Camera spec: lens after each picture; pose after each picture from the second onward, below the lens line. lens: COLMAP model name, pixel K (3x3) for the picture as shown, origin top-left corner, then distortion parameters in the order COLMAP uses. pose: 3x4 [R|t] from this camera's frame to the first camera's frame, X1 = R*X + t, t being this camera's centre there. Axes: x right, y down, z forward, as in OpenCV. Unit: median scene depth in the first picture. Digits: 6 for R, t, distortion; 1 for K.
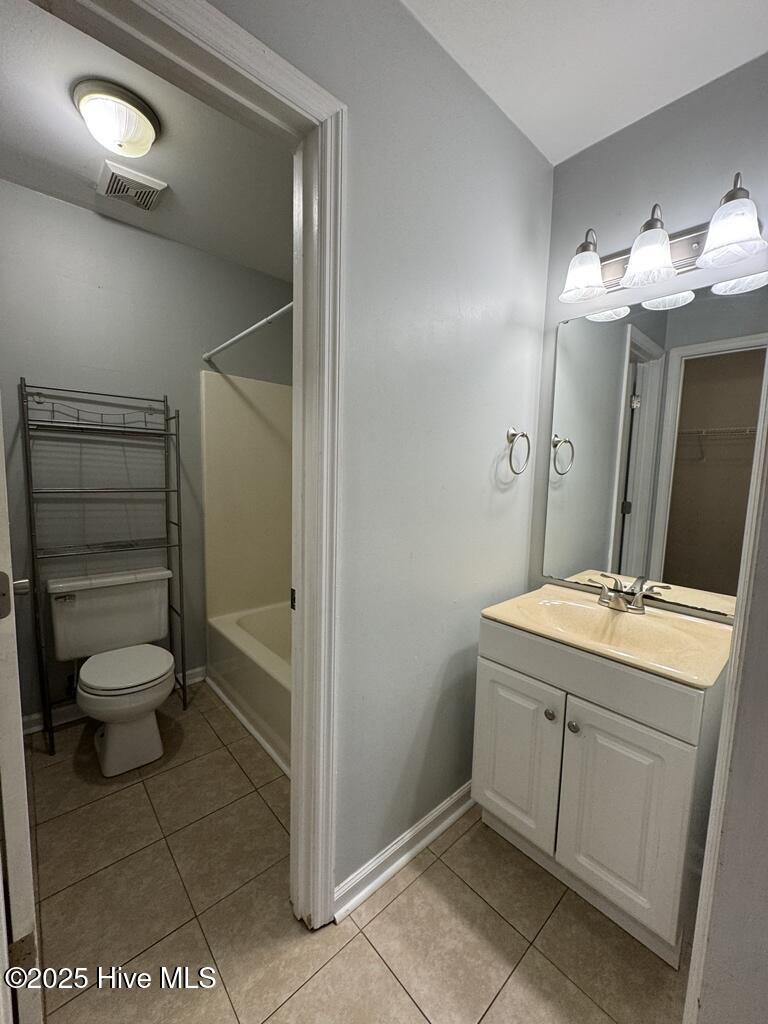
lens RADIAL K [[412.8, 0, 384.1], [0, 412.8, 514.5], [0, 0, 1]] dist [0.007347, 0.000141]
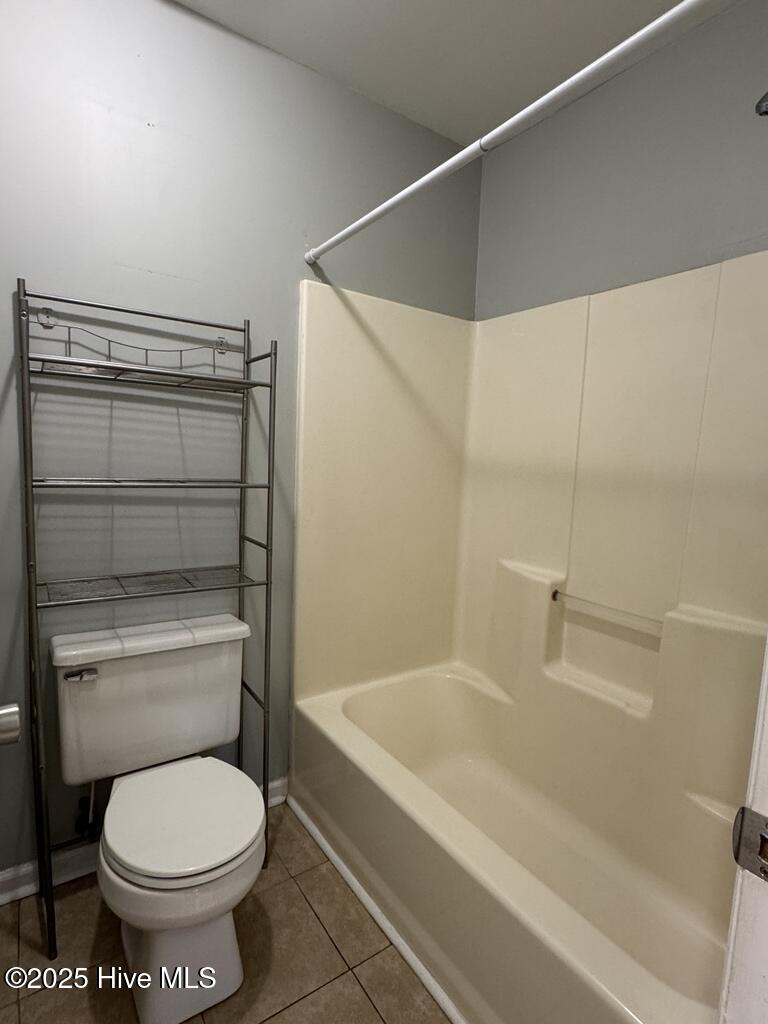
lens RADIAL K [[533.4, 0, 386.6], [0, 533.4, 512.8], [0, 0, 1]] dist [0.003746, 0.003321]
pose [[0.993257, 0.029941, -0.111996, -0.271525], [-0.029361, 0.999546, 0.006825, -0.033785], [0.112150, -0.003490, 0.993685, 0.314500]]
